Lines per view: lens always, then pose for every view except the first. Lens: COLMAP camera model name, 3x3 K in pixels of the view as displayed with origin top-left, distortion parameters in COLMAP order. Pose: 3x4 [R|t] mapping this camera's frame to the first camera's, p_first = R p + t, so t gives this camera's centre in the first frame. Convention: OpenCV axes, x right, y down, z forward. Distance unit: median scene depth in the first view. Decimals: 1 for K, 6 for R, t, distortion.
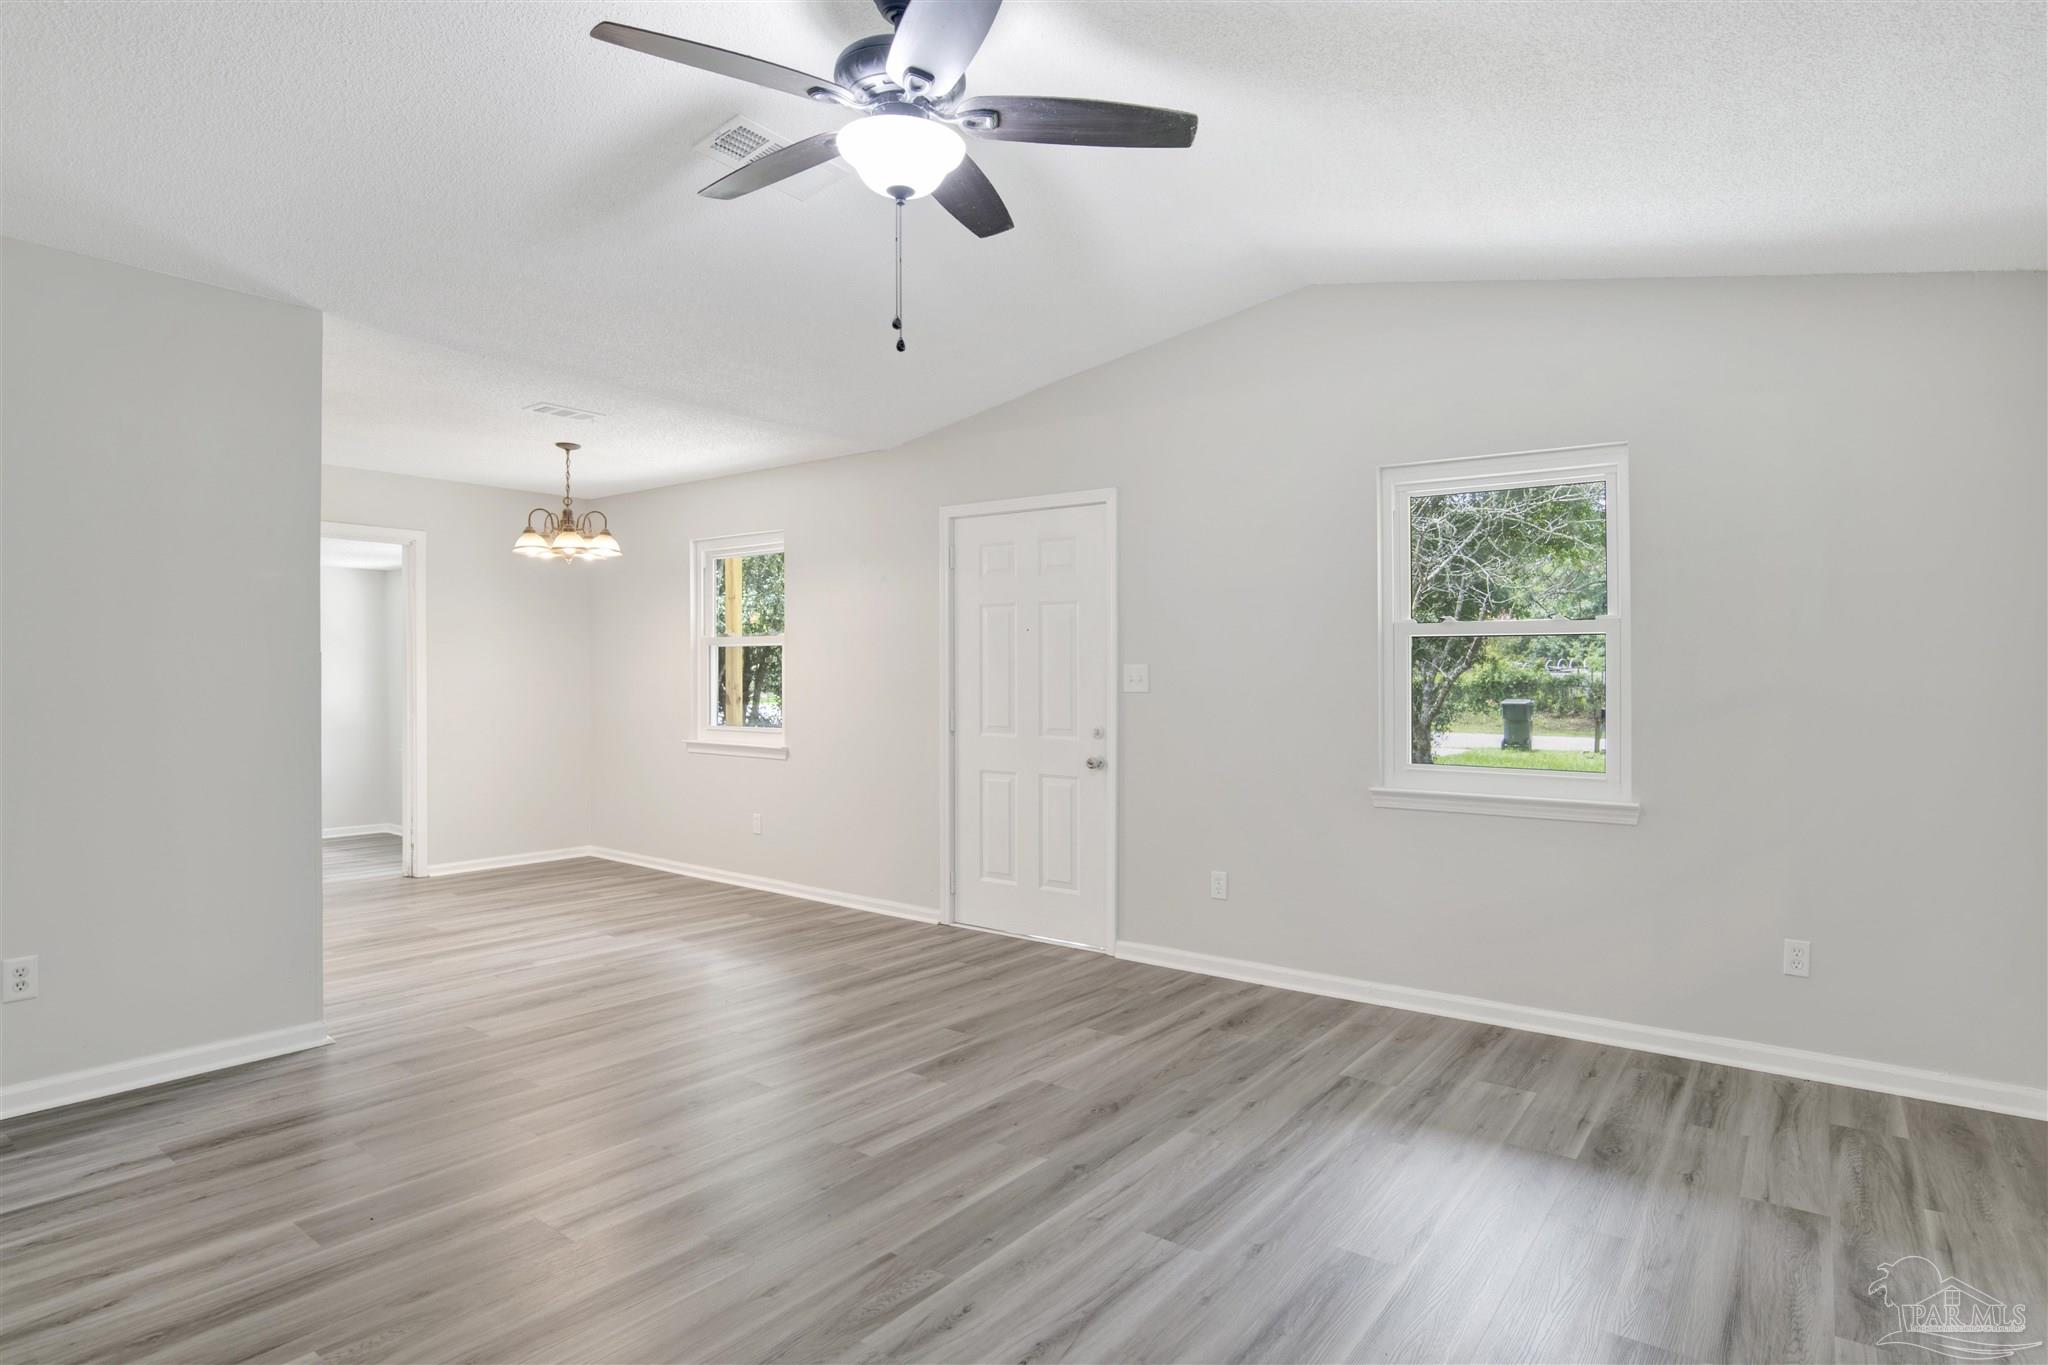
lens RADIAL K [[1112.3, 0, 1024.0], [0, 1112.3, 682.5], [0, 0, 1]] dist [-0.056650, 0.000429]
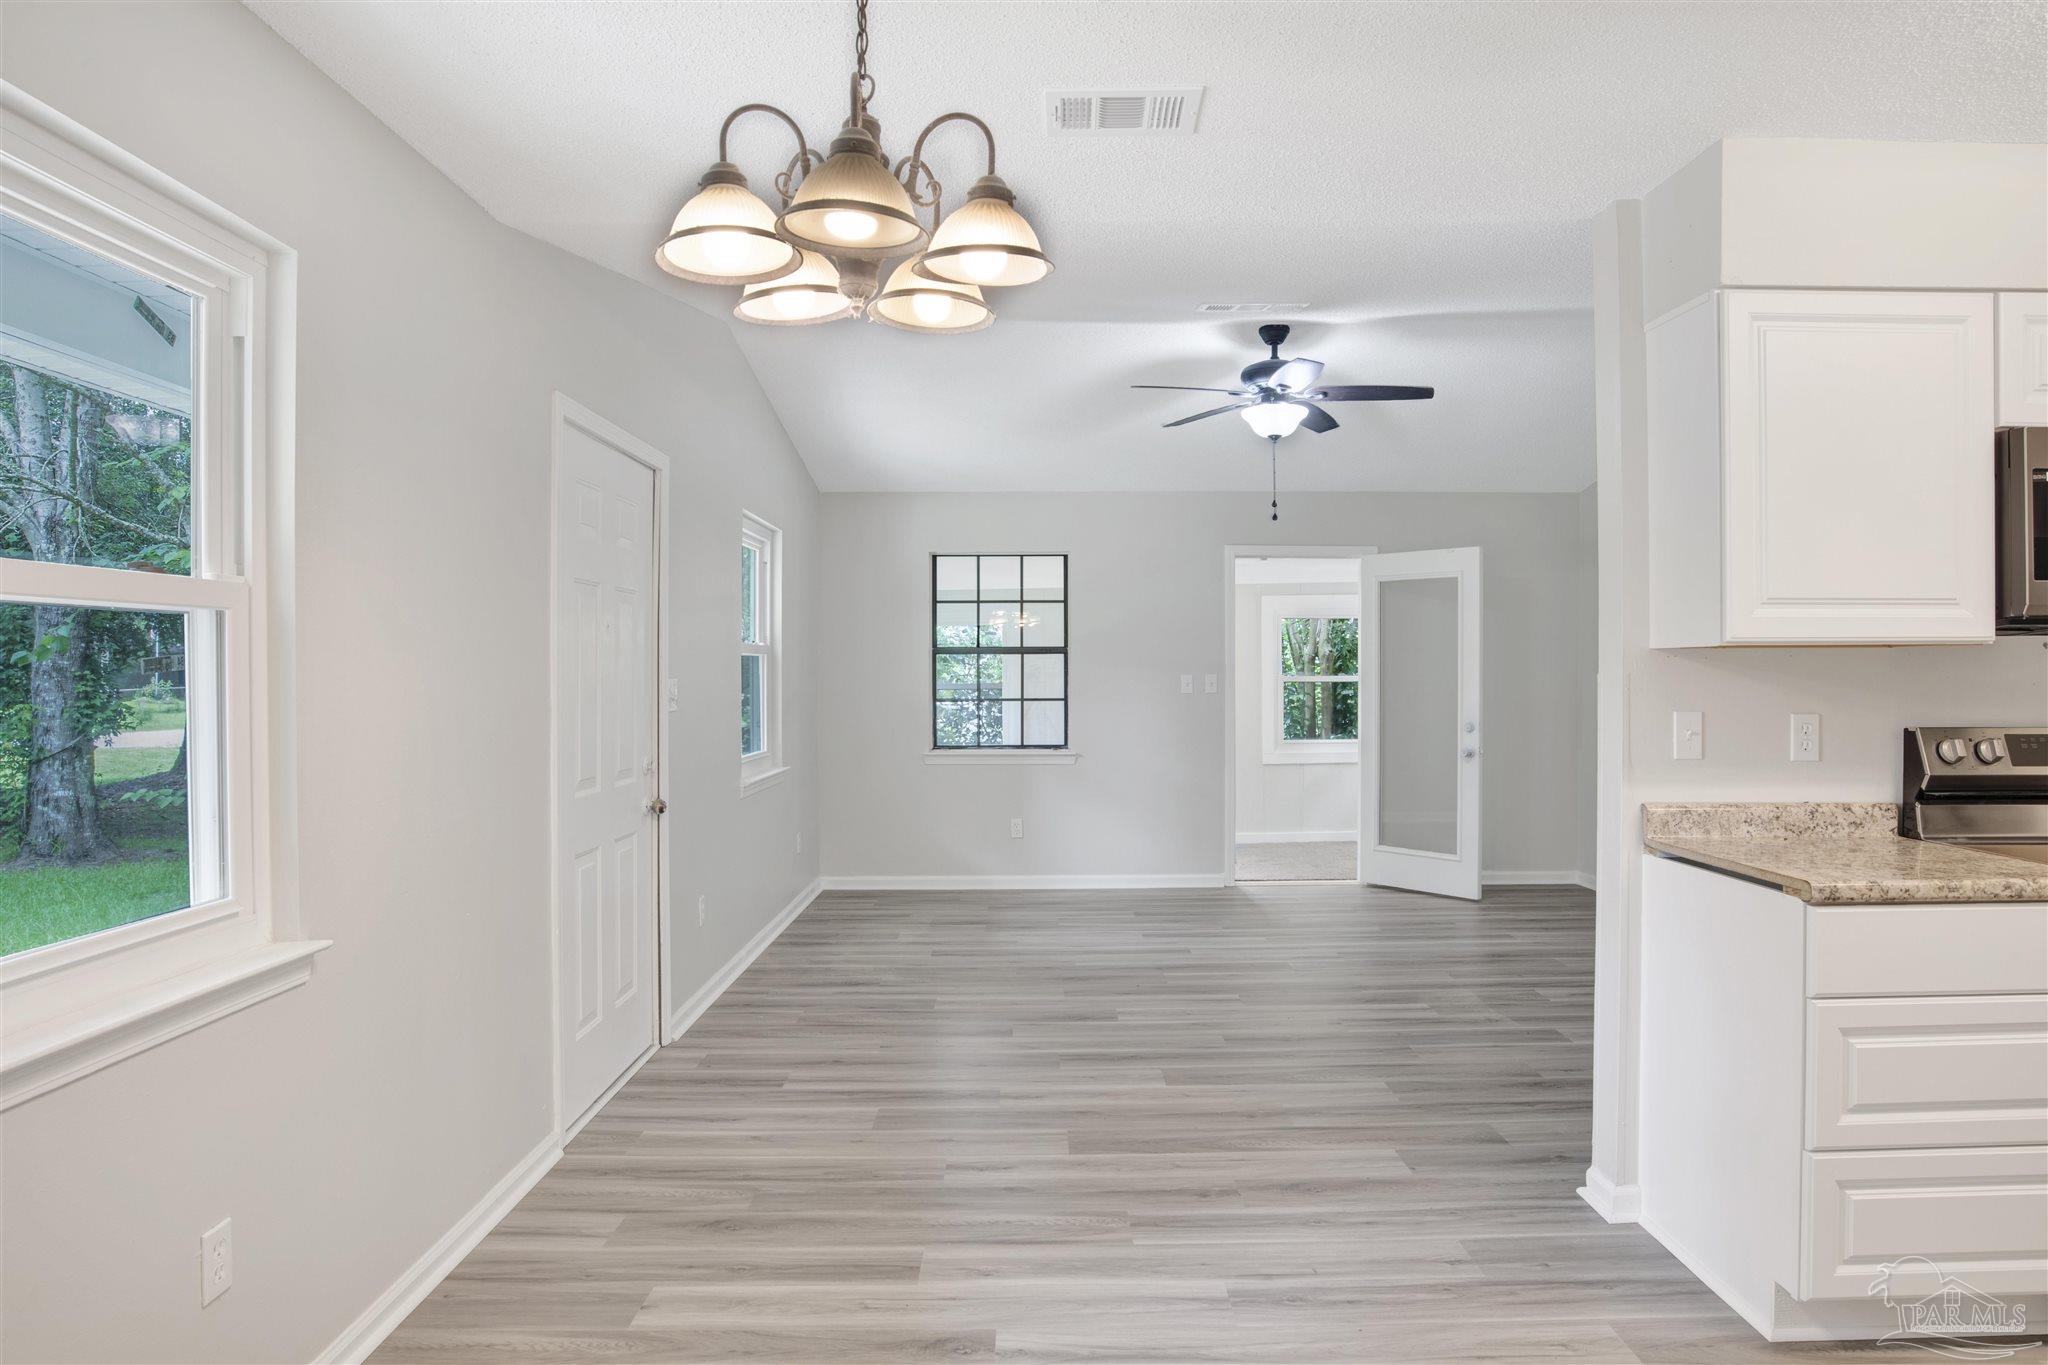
lens RADIAL K [[1253.2, 0, 1045.3], [0, 1253.2, 672.1], [0, 0, 1]] dist [-0.076586, 0.000133]
pose [[-0.616840, -0.003720, 0.787080, -1.133563], [0.002857, 0.999972, 0.006965, -0.040372], [-0.787083, 0.006545, -0.616812, 1.909864]]
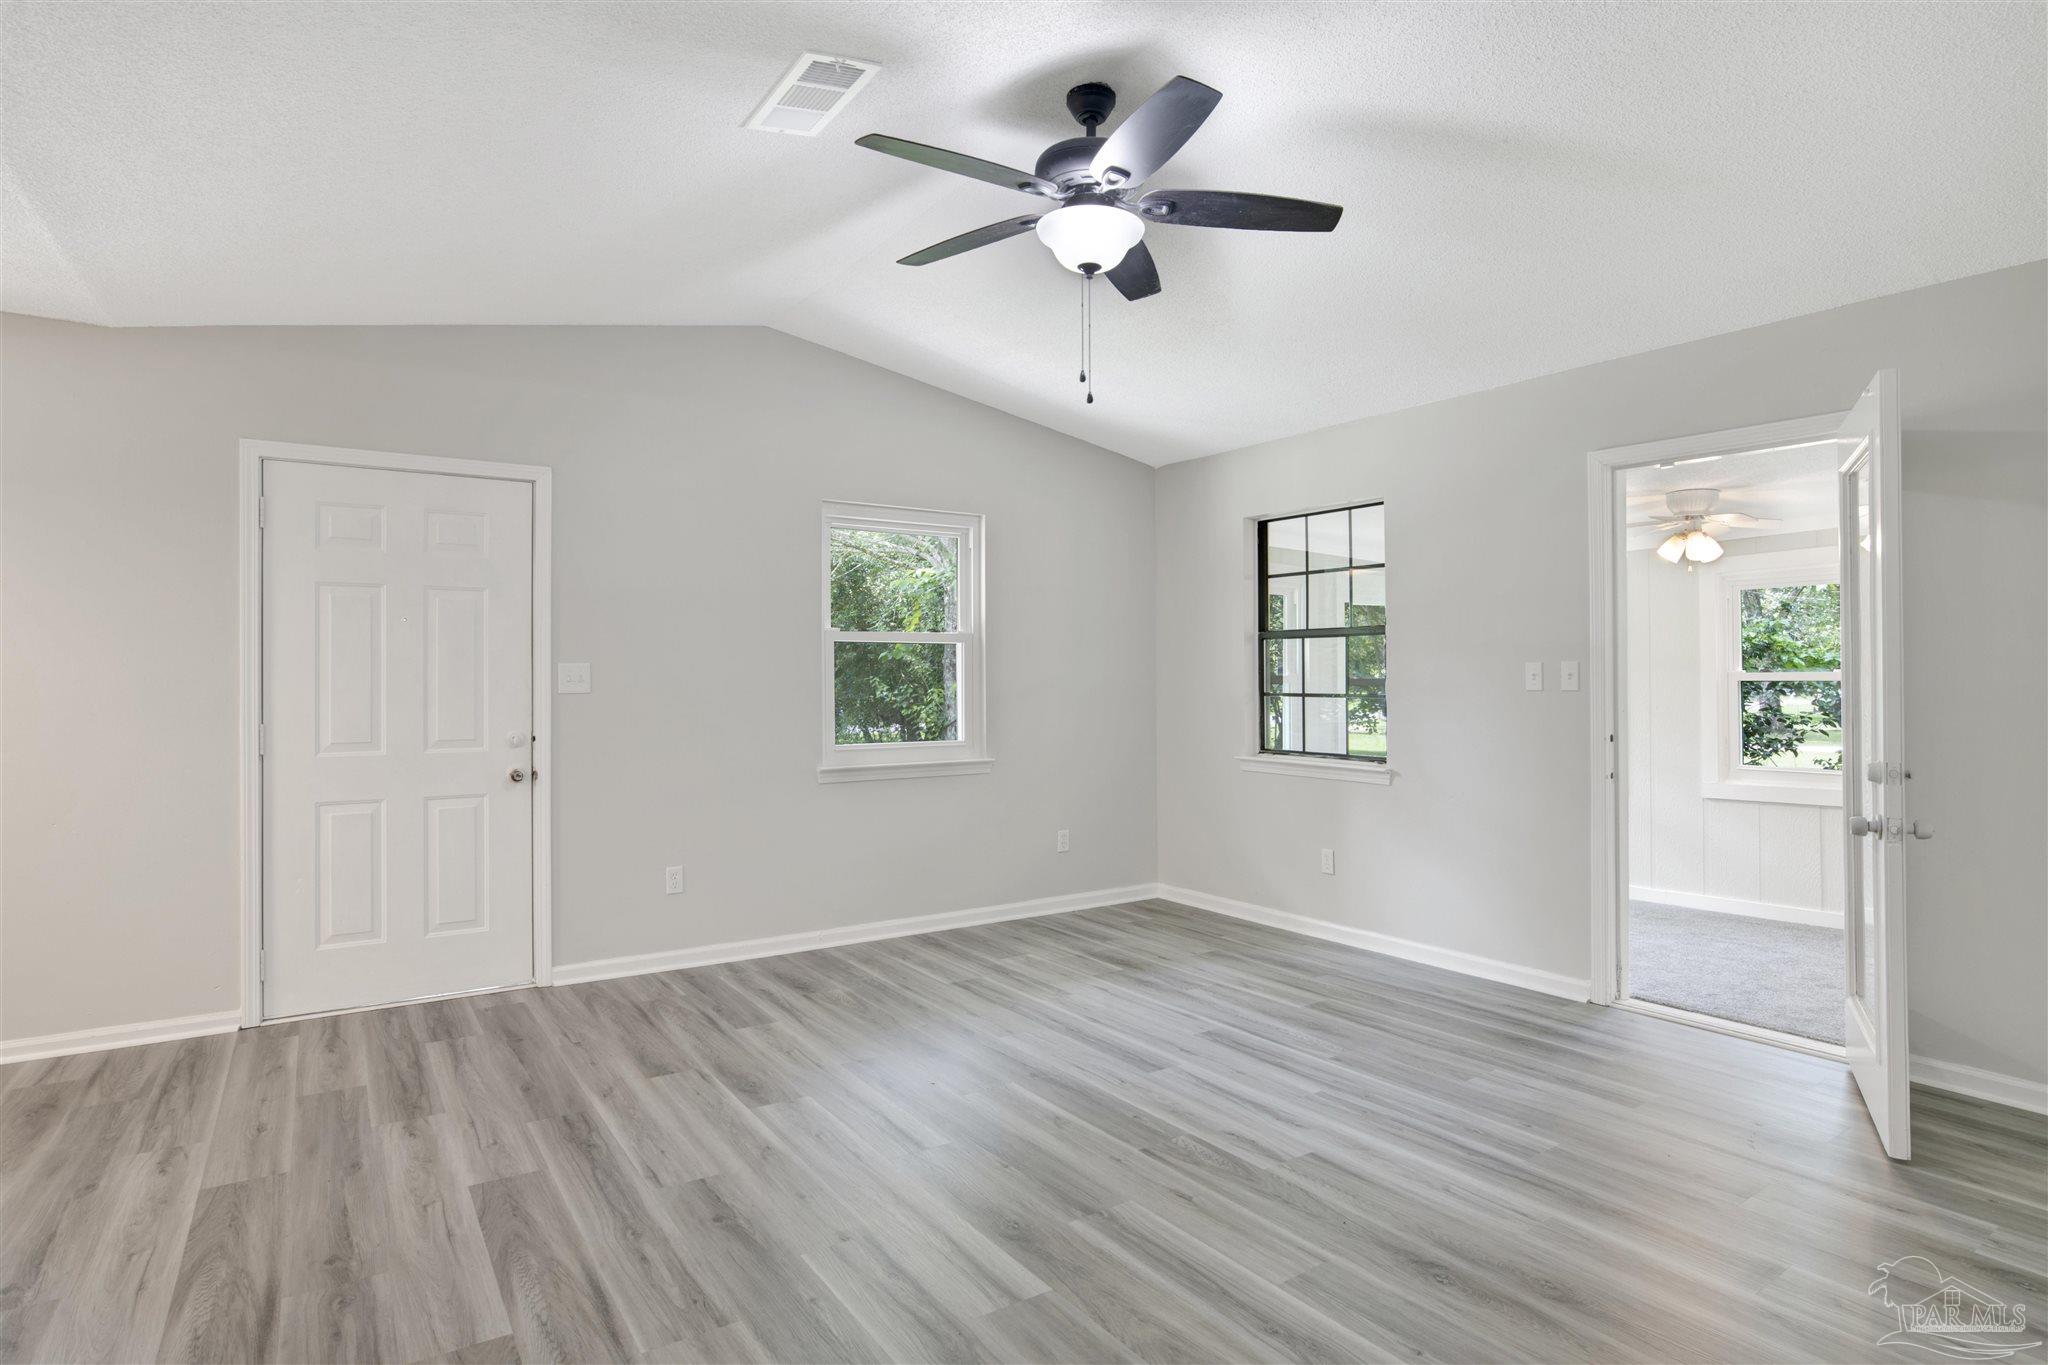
lens RADIAL K [[1072.2, 0, 1041.6], [0, 1072.2, 676.0], [0, 0, 1]] dist [-0.073739, 0.025272]
pose [[0.309035, -0.004191, 0.951042, -0.868499], [0.005207, 0.999983, 0.002714, -0.008897], [-0.951037, 0.004113, 0.309051, 0.501246]]
